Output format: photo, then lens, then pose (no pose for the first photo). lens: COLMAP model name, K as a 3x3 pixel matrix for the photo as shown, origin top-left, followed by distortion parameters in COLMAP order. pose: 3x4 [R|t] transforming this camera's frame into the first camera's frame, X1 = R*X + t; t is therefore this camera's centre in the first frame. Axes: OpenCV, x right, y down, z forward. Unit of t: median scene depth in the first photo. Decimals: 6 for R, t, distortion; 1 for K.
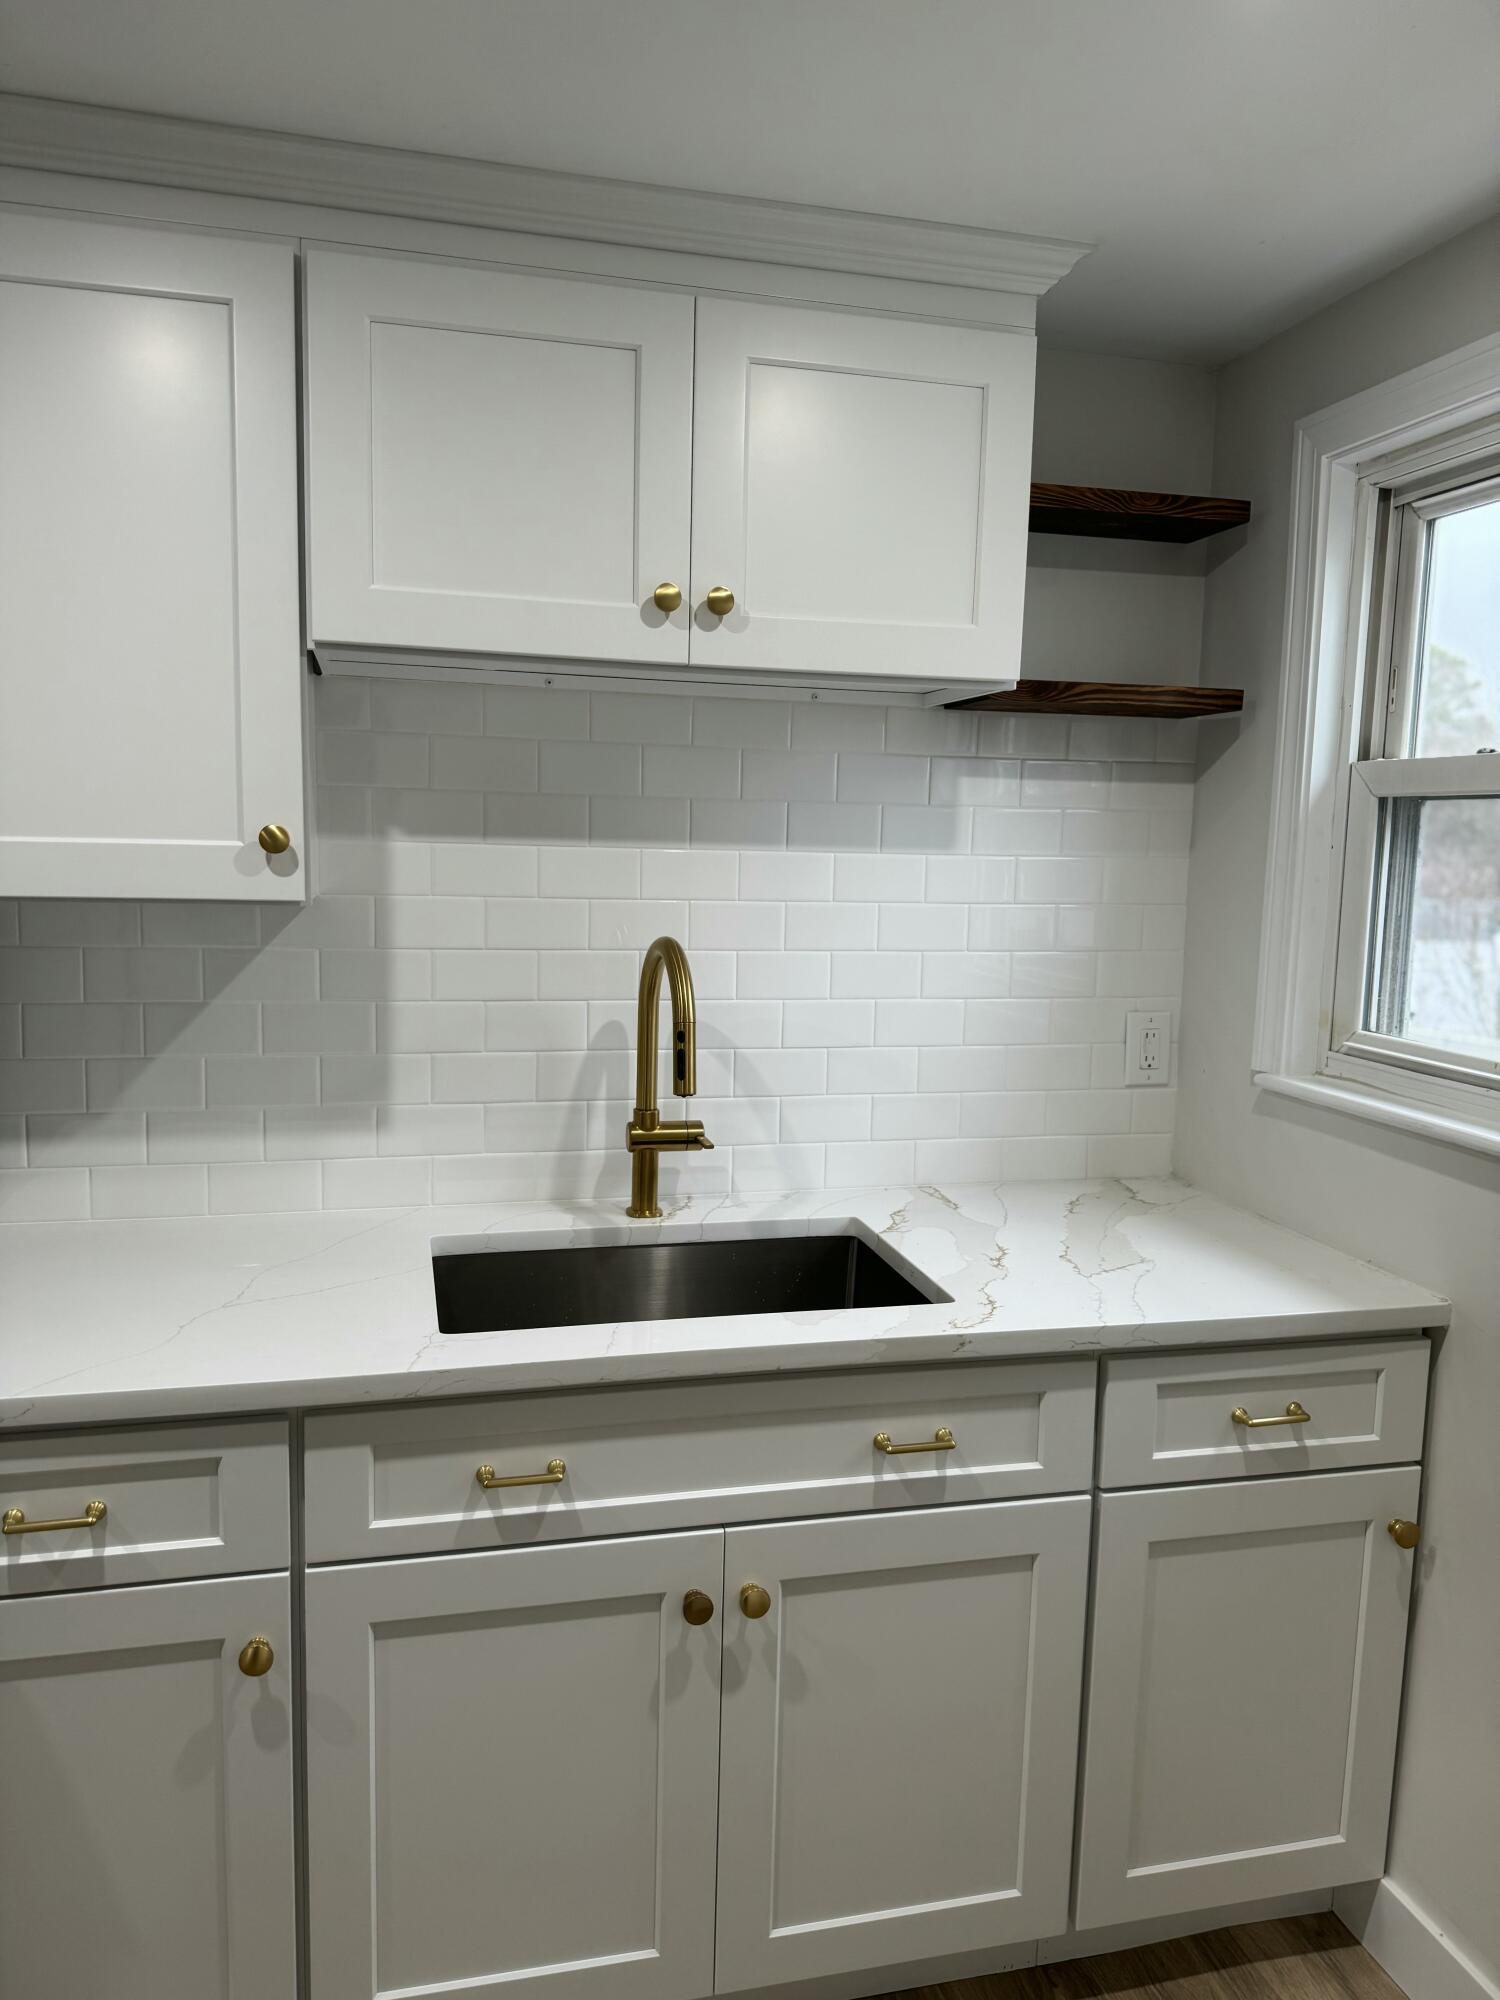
lens RADIAL K [[1409.8, 0, 750.0], [0, 1409.8, 1000.0], [0, 0, 1]] dist [0.099495, -0.177010]
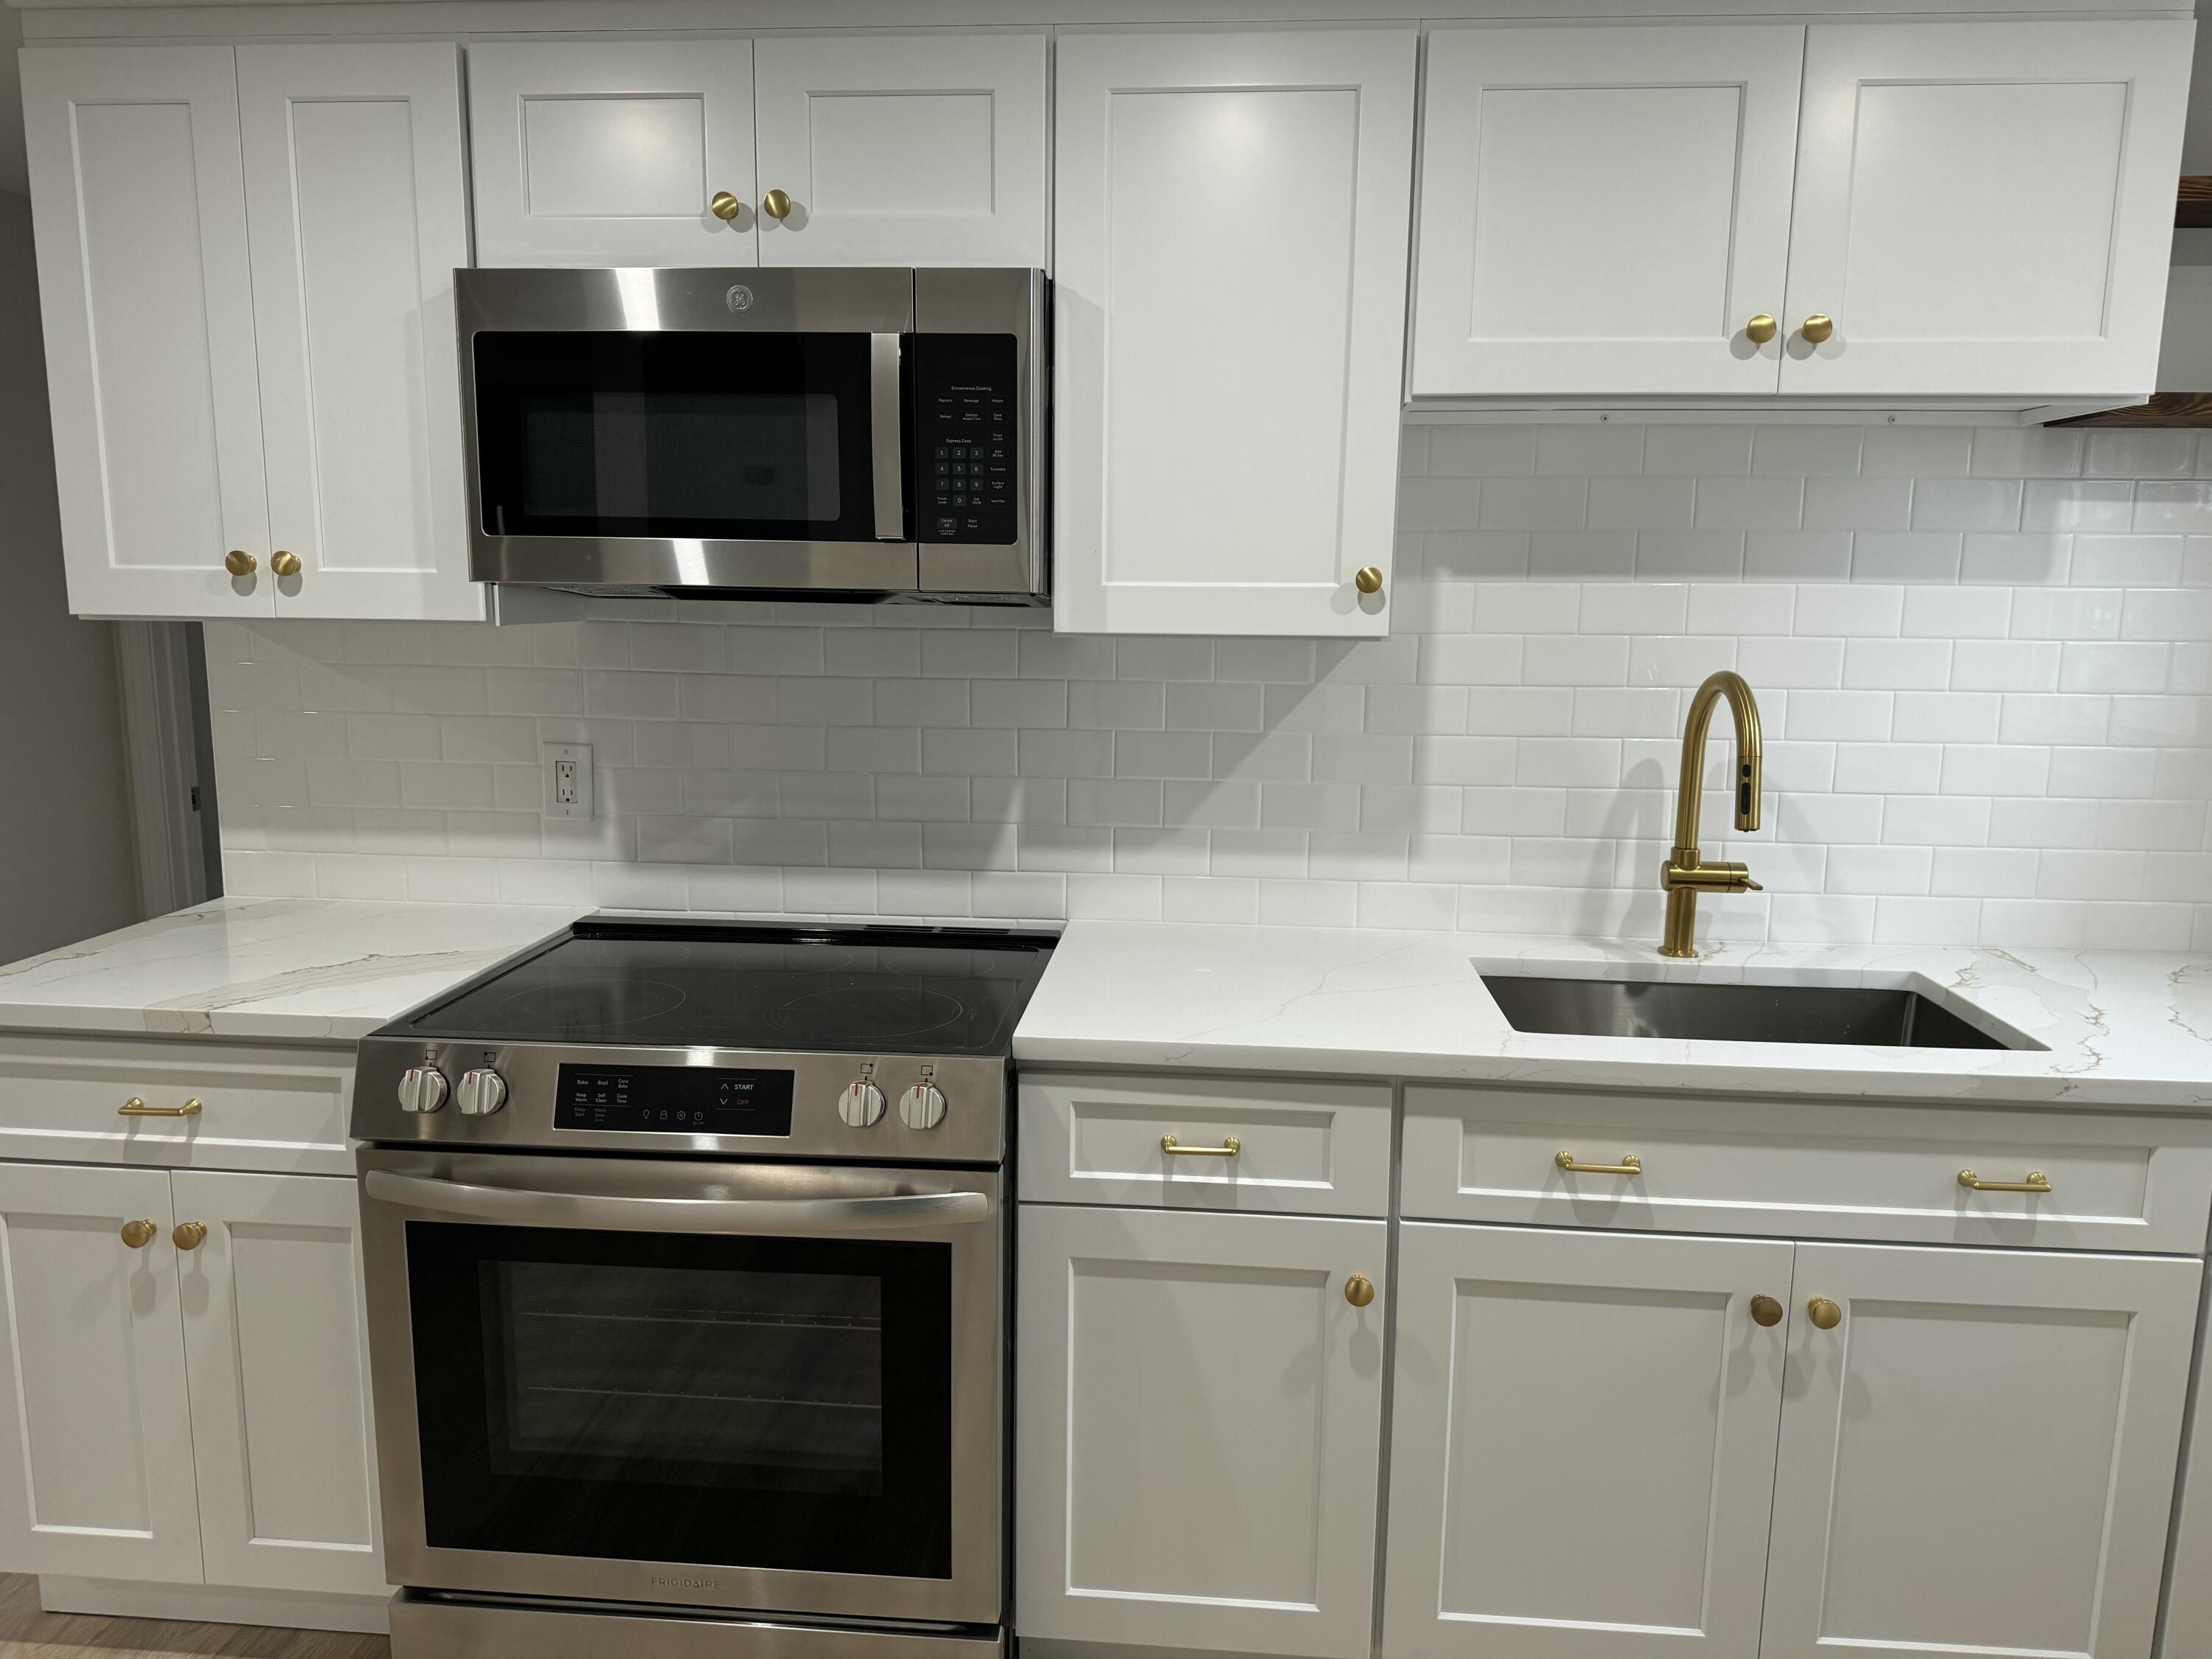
lens RADIAL K [[1554.9, 0, 1106.0], [0, 1554.9, 829.5], [0, 0, 1]] dist [0.047839, -0.092947]
pose [[0.940545, 0.038153, -0.337520, -0.104909], [-0.025399, 0.998789, 0.042126, 0.034534], [0.338719, -0.031048, 0.940375, -0.203249]]
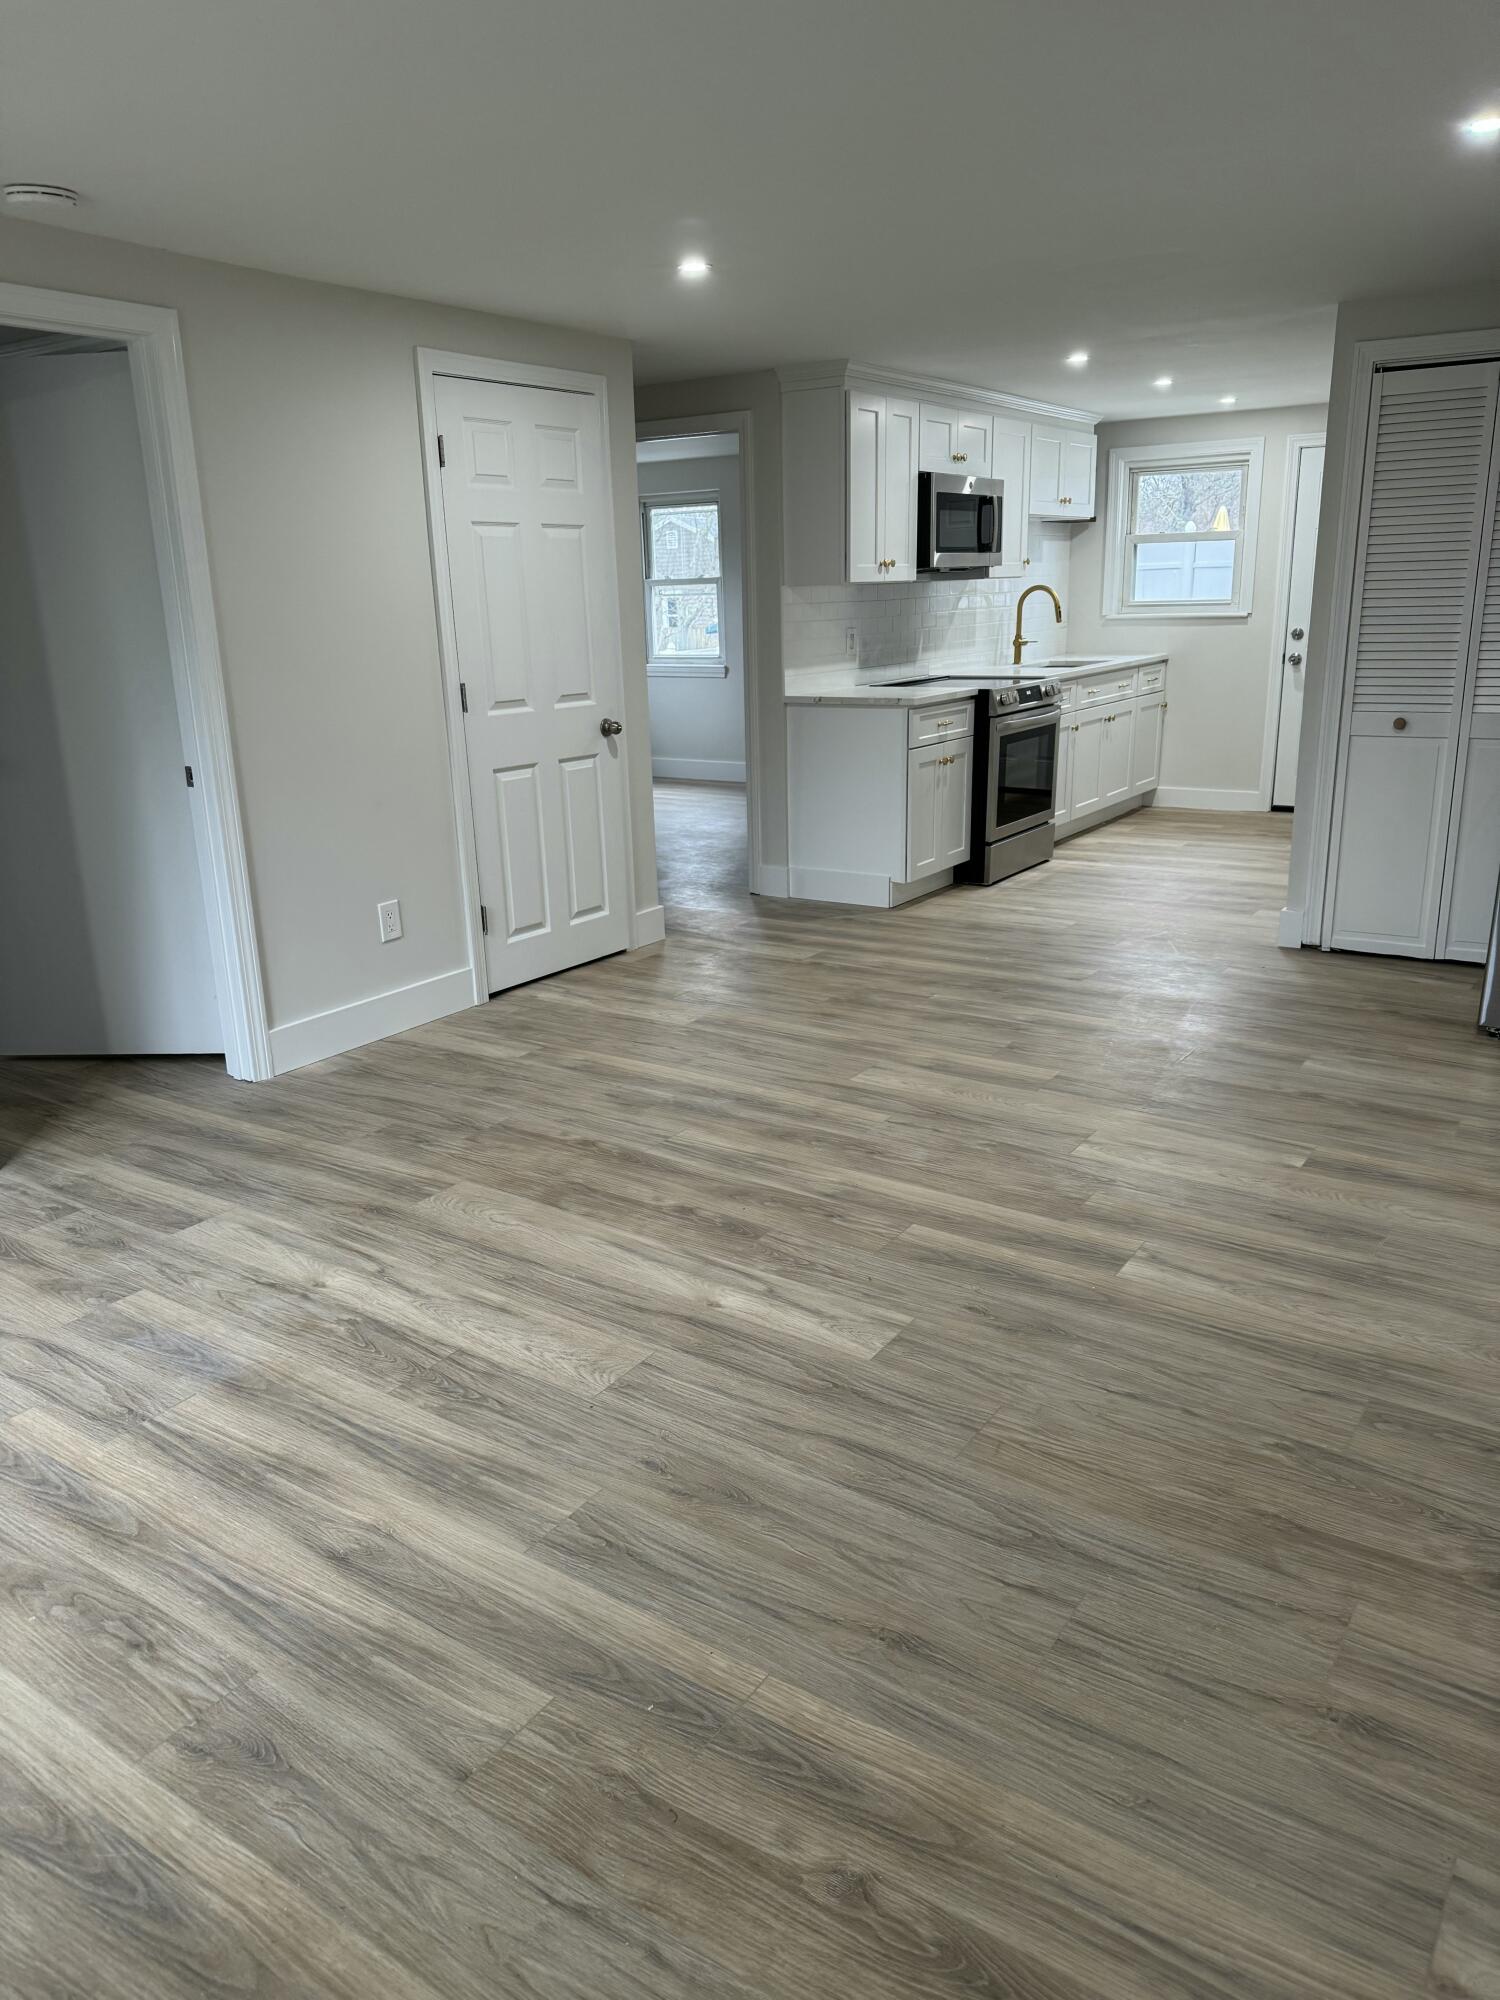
lens RADIAL K [[1409.8, 0, 750.0], [0, 1409.8, 1000.0], [0, 0, 1]] dist [0.099495, -0.177010]
pose [[0.752049, -0.230317, 0.617556, -3.954971], [0.121730, 0.969376, 0.213287, 0.156445], [-0.647768, -0.085227, 0.757055, -1.889895]]
